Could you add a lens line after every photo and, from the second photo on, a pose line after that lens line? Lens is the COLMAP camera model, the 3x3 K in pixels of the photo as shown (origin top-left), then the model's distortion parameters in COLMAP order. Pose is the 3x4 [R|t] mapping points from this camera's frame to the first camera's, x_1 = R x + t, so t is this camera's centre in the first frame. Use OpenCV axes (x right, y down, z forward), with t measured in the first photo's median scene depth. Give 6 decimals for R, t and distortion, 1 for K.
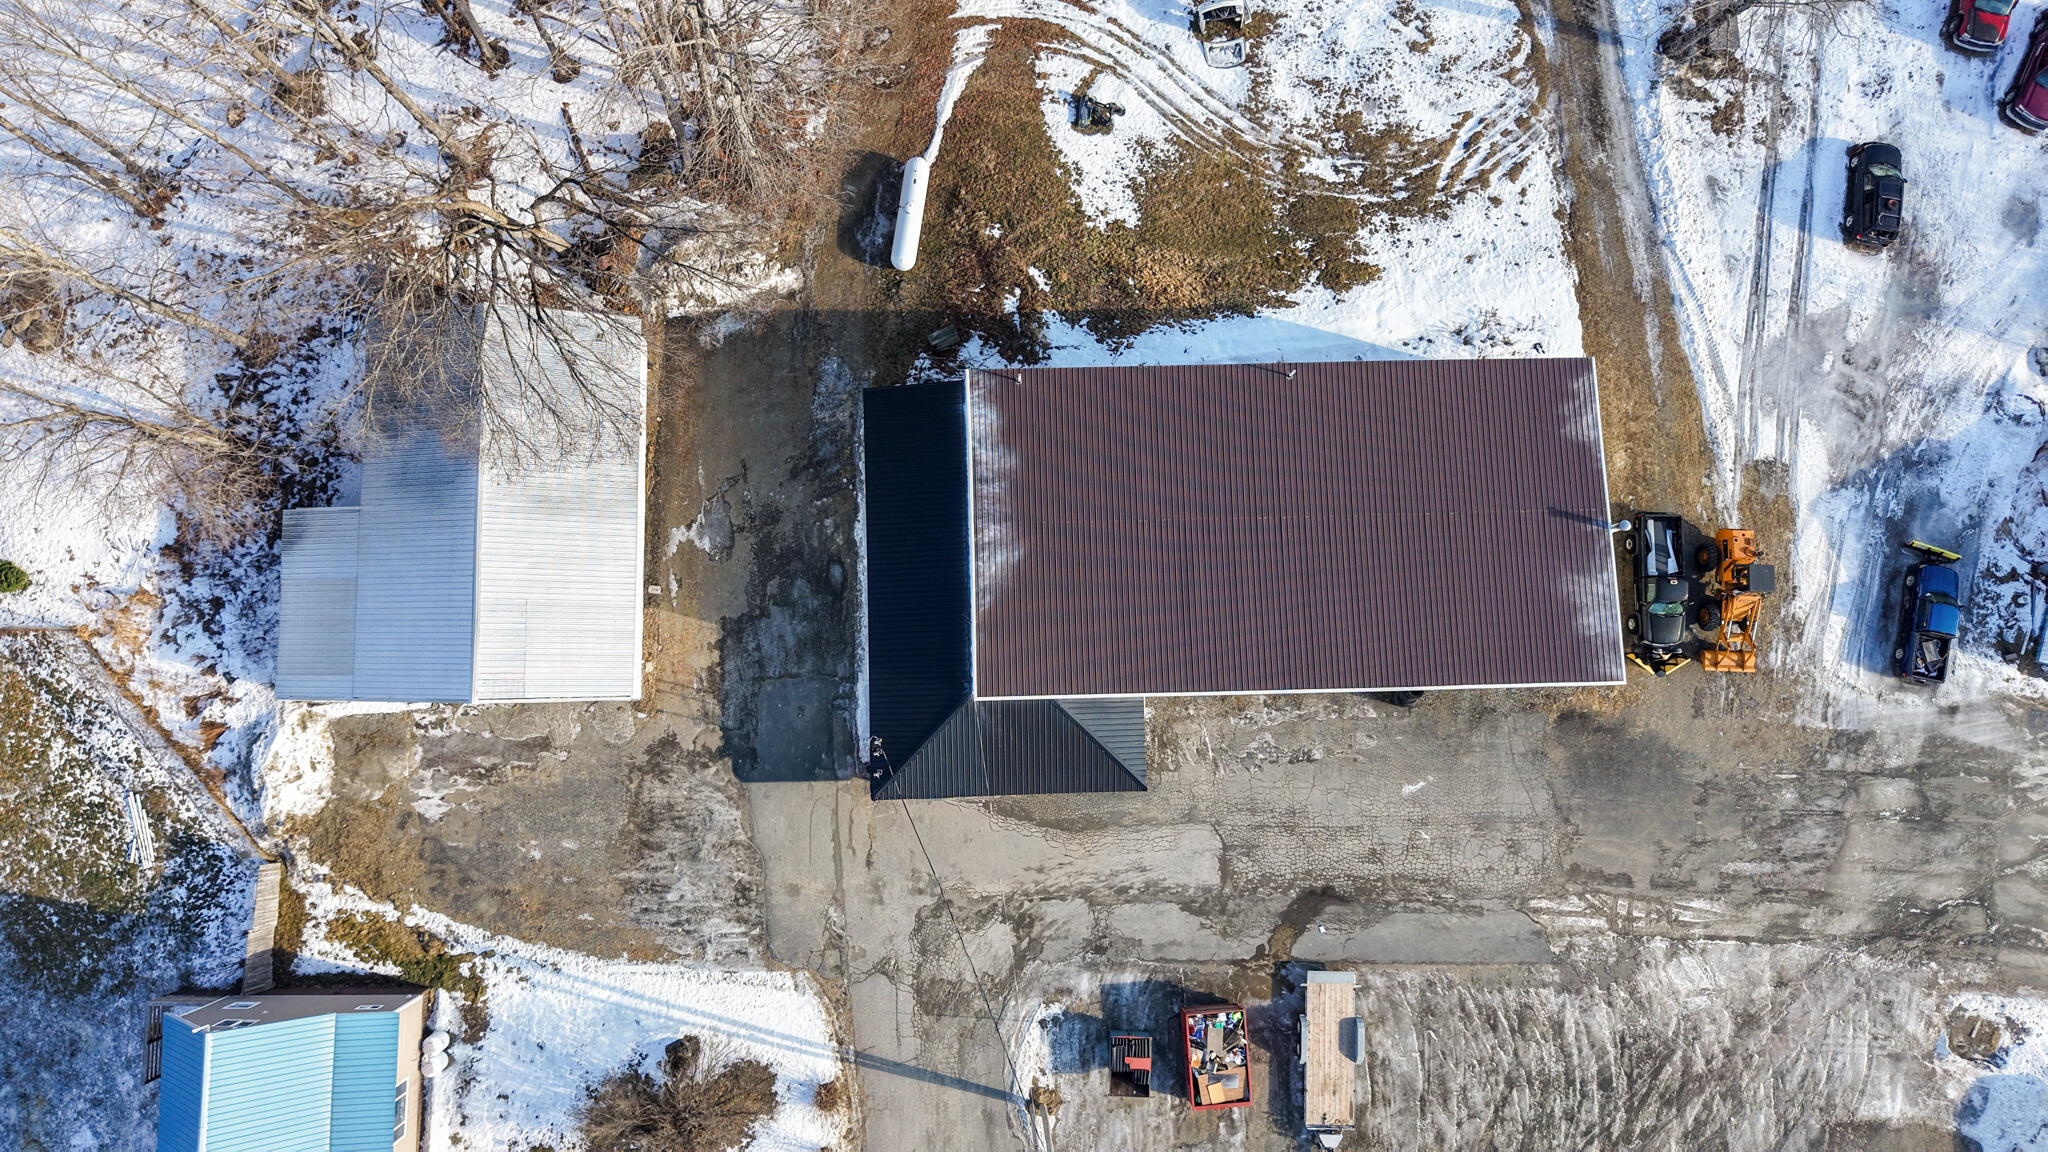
lens RADIAL K [[1364.3, 0, 1024.0], [0, 1364.3, 576.0], [0, 0, 1]] dist [0.030211, -0.035955]
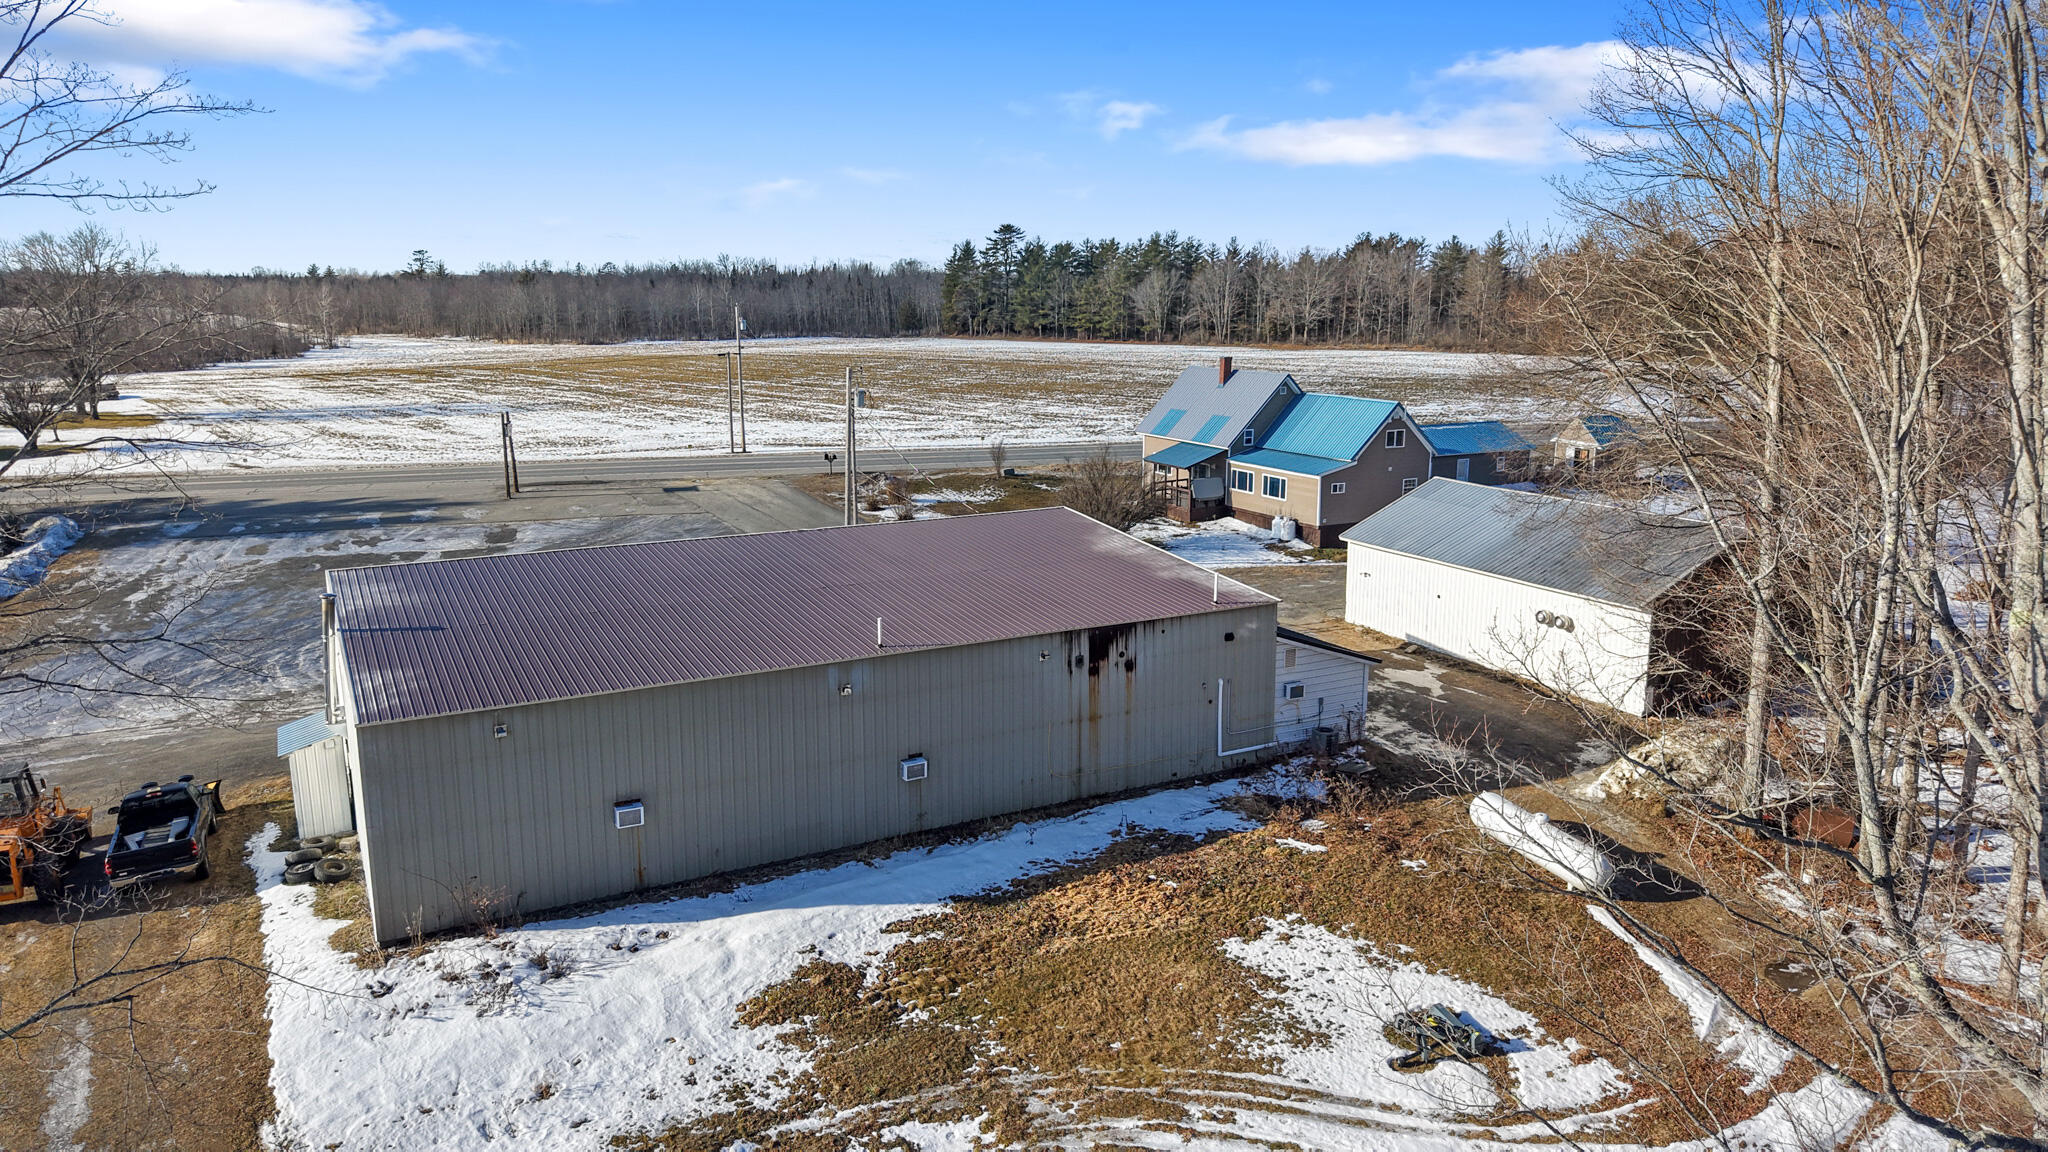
lens RADIAL K [[1371.6, 0, 1024.0], [0, 1371.6, 576.0], [0, 0, 1]] dist [0.024675, -0.016159]
pose [[-0.890054, 0.050707, -0.453026, 0.399244], [-0.455778, -0.117225, 0.882340, -0.700394], [-0.008365, 0.991810, 0.127447, 0.821340]]
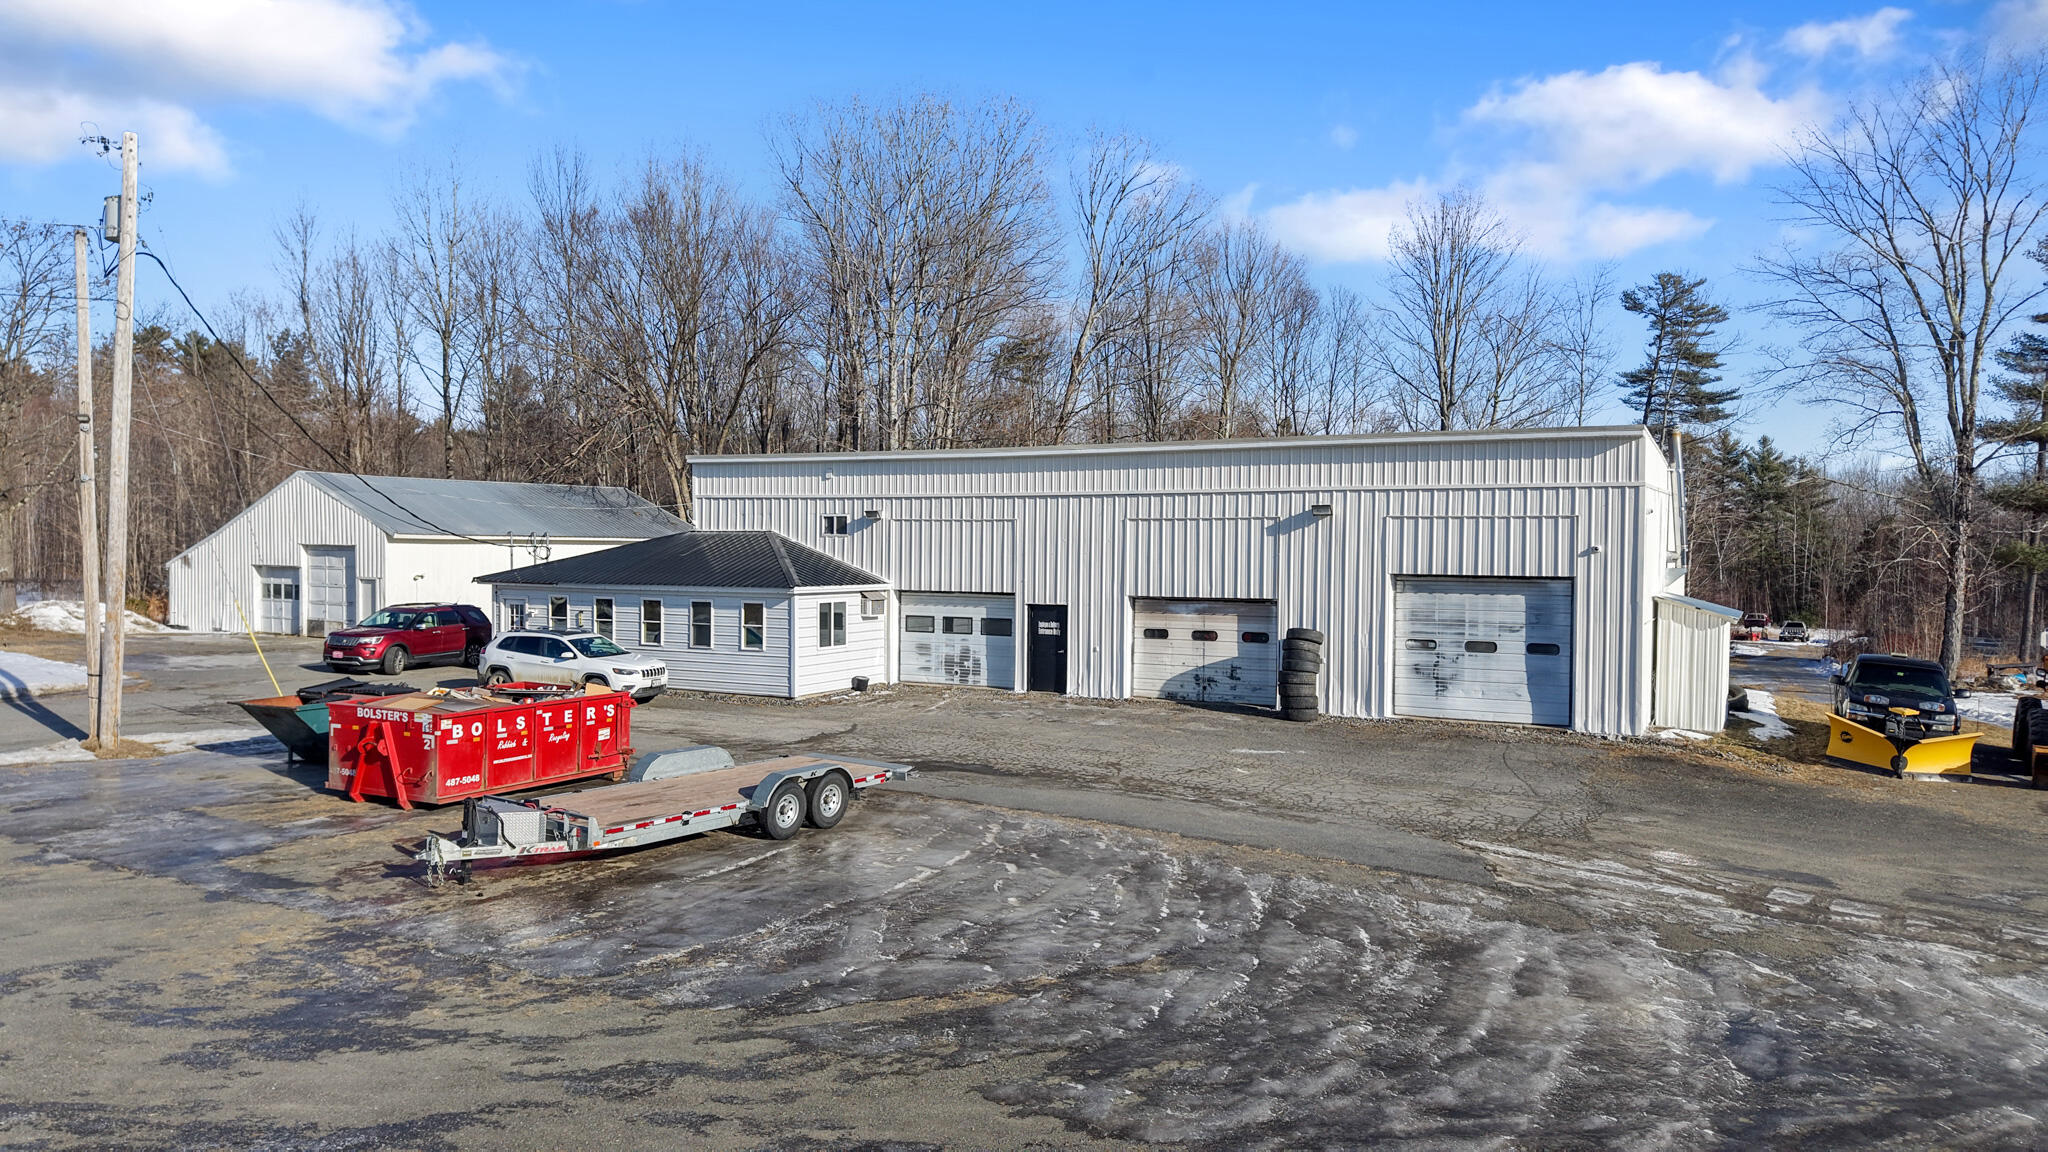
lens RADIAL K [[1371.6, 0, 1024.0], [0, 1371.6, 576.0], [0, 0, 1]] dist [0.024675, -0.016159]
pose [[0.859567, -0.024596, -0.510431, 0.451892], [-0.506256, 0.095133, -0.857120, 0.580661], [0.069641, 0.995161, 0.069322, 0.905439]]
